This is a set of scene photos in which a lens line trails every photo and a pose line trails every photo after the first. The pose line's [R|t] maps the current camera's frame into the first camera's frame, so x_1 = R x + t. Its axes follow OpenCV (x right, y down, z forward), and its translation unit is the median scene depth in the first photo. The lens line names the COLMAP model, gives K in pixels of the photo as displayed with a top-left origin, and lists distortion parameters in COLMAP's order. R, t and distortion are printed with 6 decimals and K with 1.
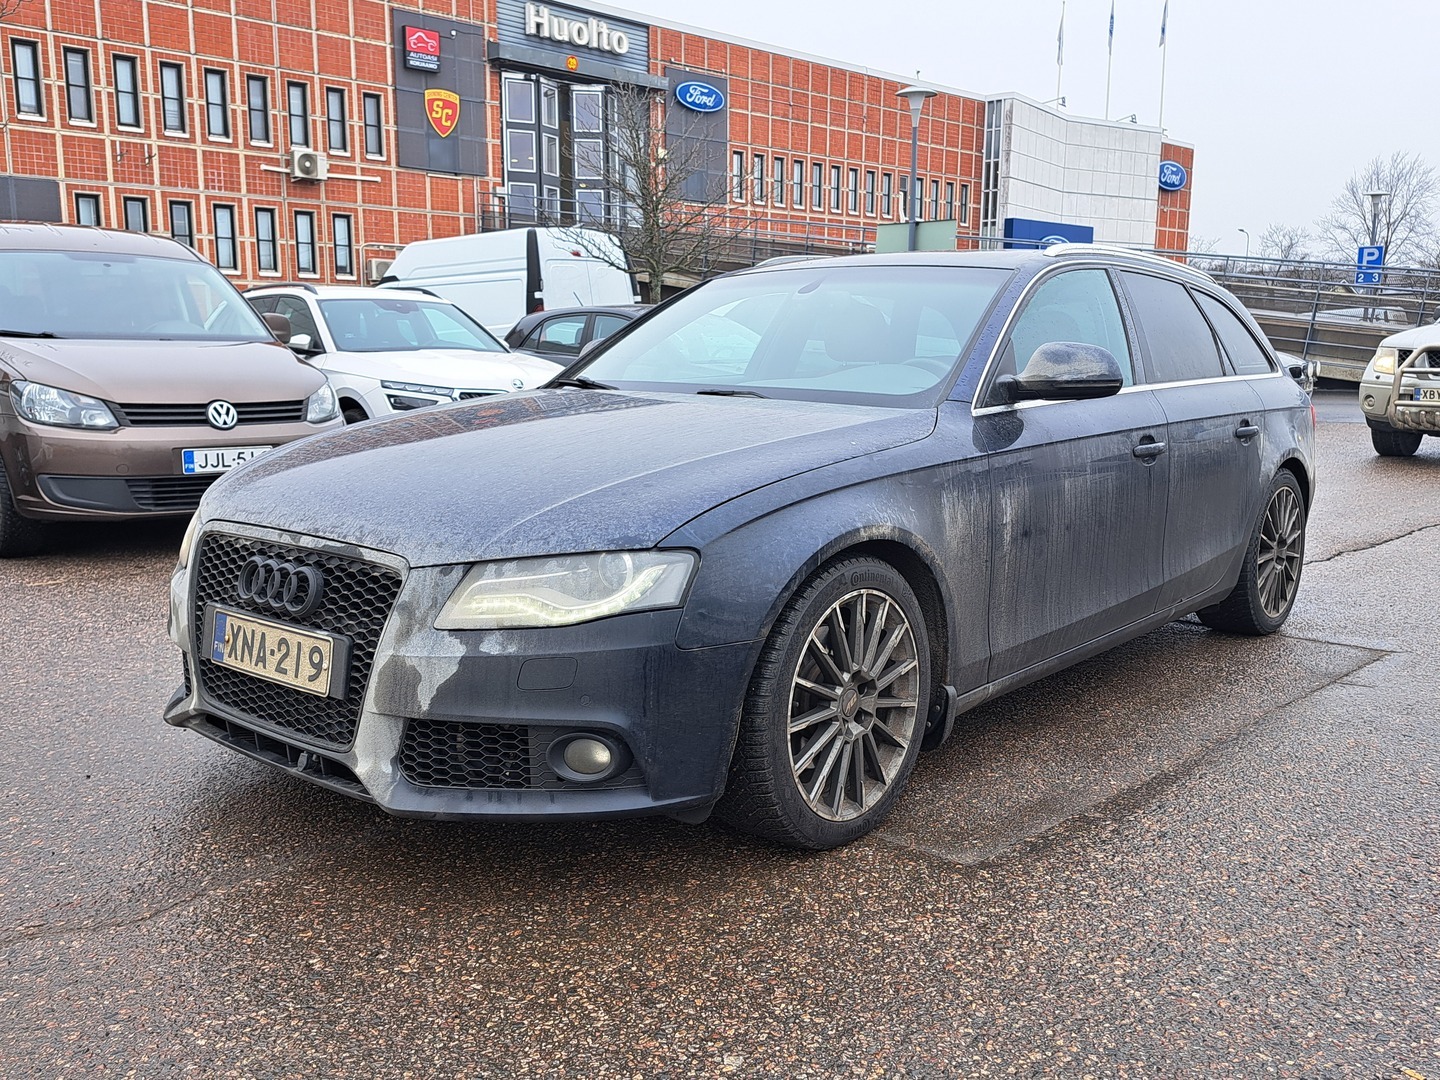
lens RADIAL K [[1253.9, 0, 720.0], [0, 1253.9, 540.0], [0, 0, 1]] dist [0.134207, -0.223500]
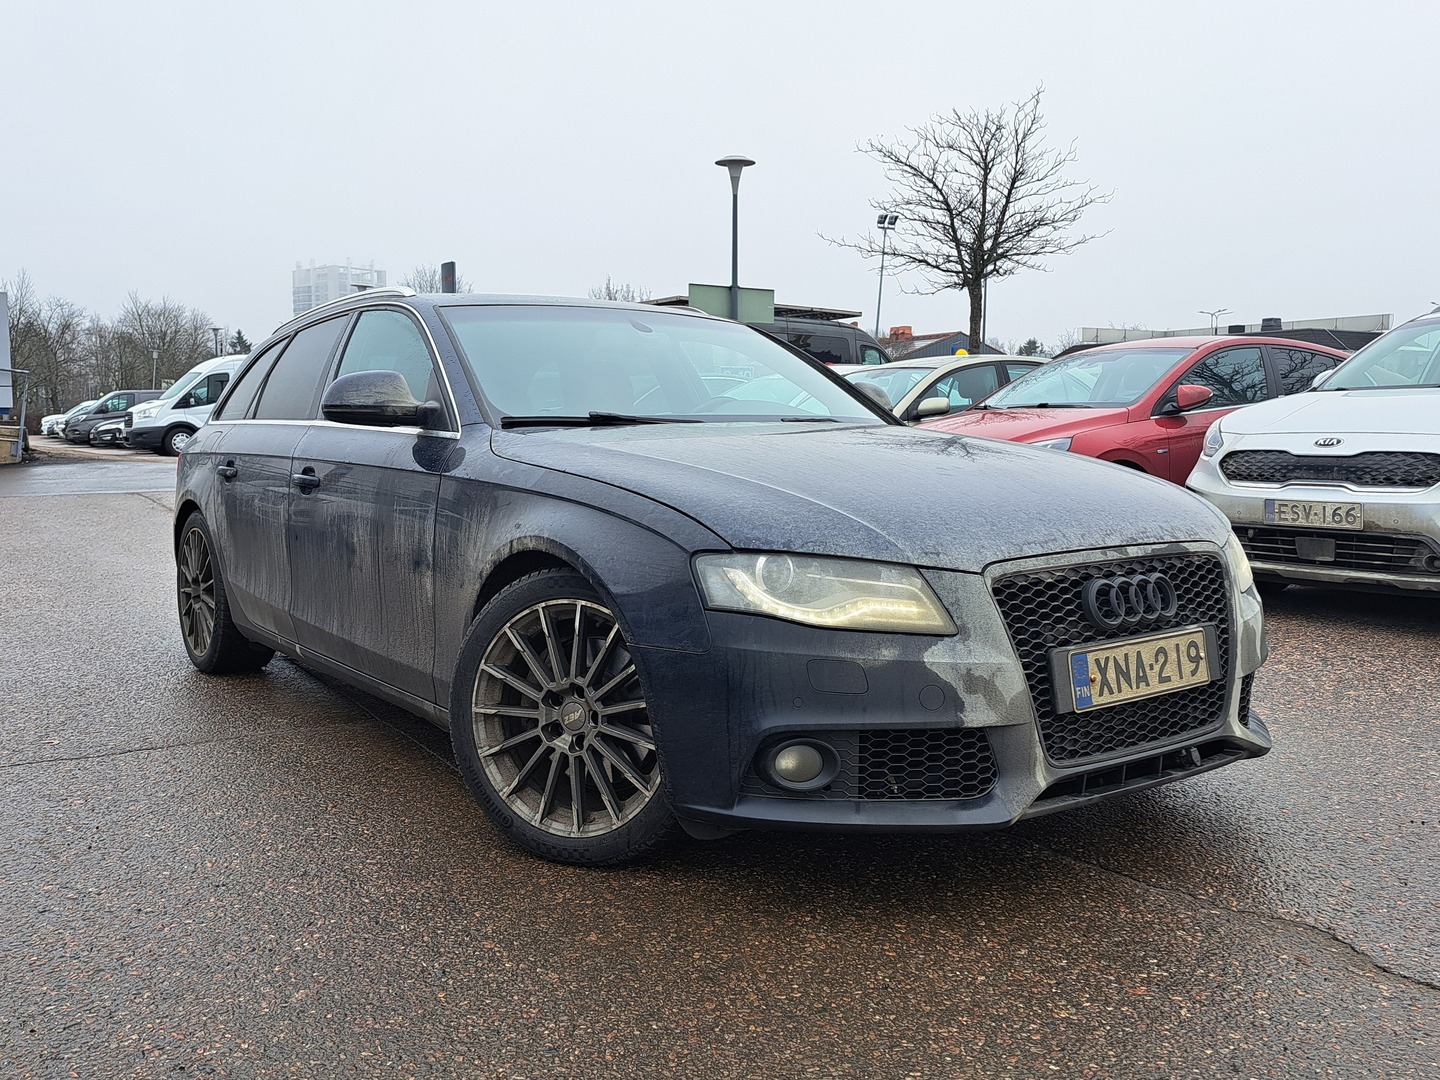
lens RADIAL K [[1253.9, 0, 720.0], [0, 1253.9, 540.0], [0, 0, 1]] dist [0.134207, -0.223500]
pose [[0.225891, -0.096431, 0.969368, -1.326018], [0.162318, 0.984903, 0.060152, -0.117003], [-0.960534, 0.143758, 0.238133, 1.040220]]
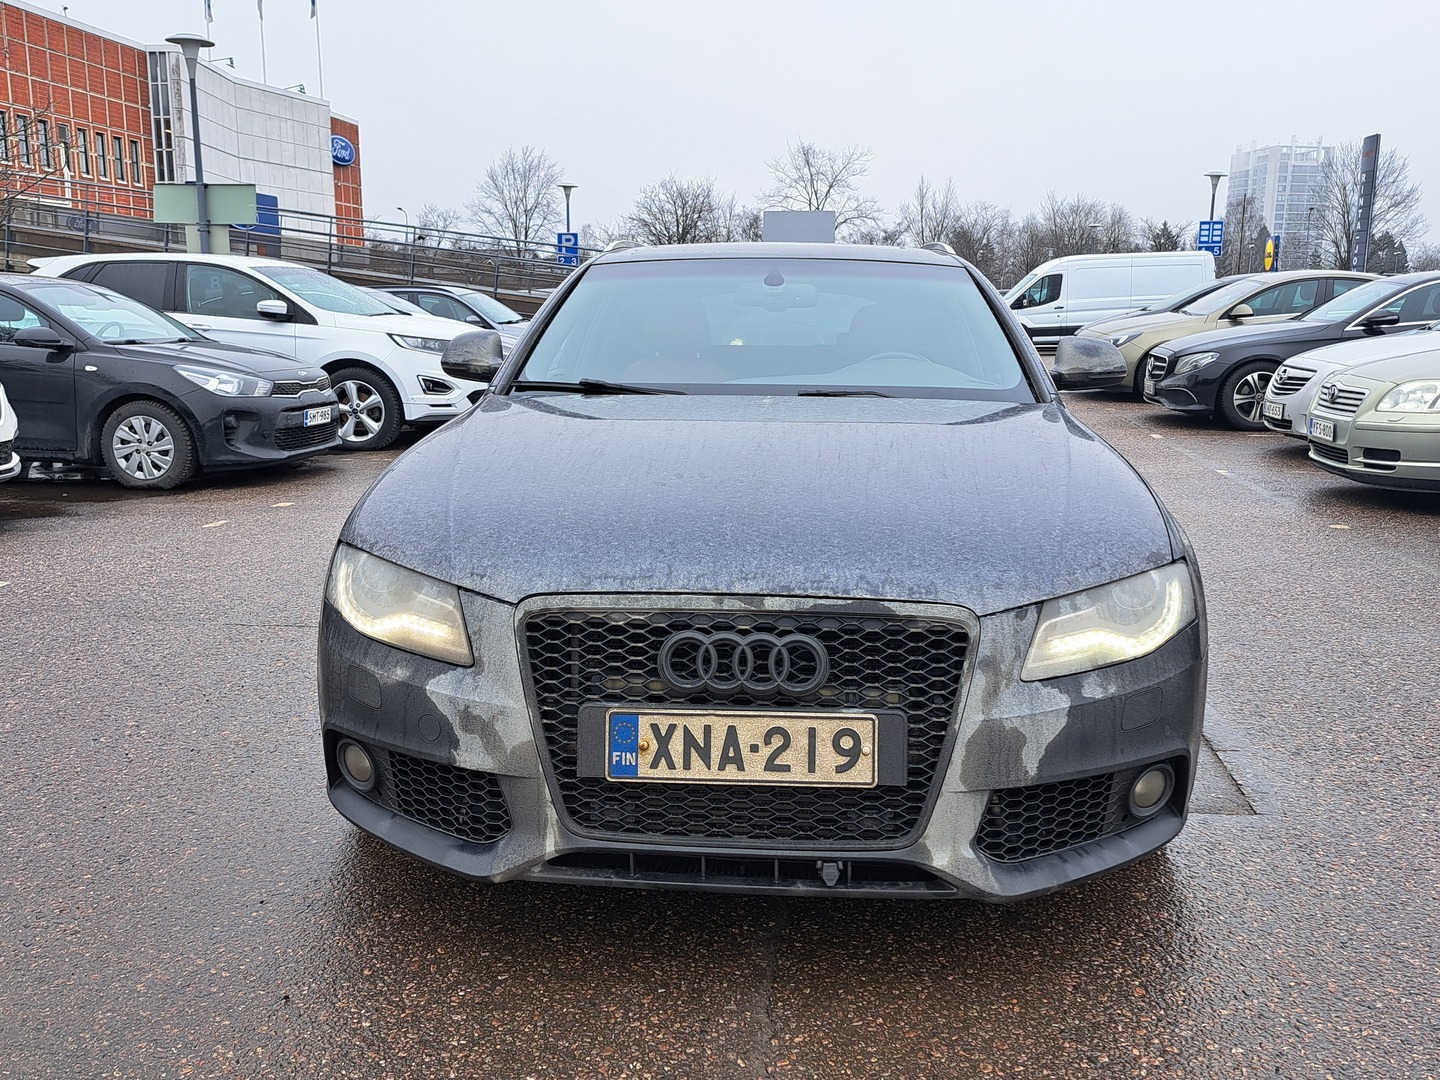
lens RADIAL K [[1253.9, 0, 720.0], [0, 1253.9, 540.0], [0, 0, 1]] dist [0.134207, -0.223500]
pose [[0.802190, -0.103941, 0.587952, -0.792930], [0.091529, 0.994499, 0.050932, -0.080318], [-0.590011, 0.012957, 0.807291, 0.365942]]
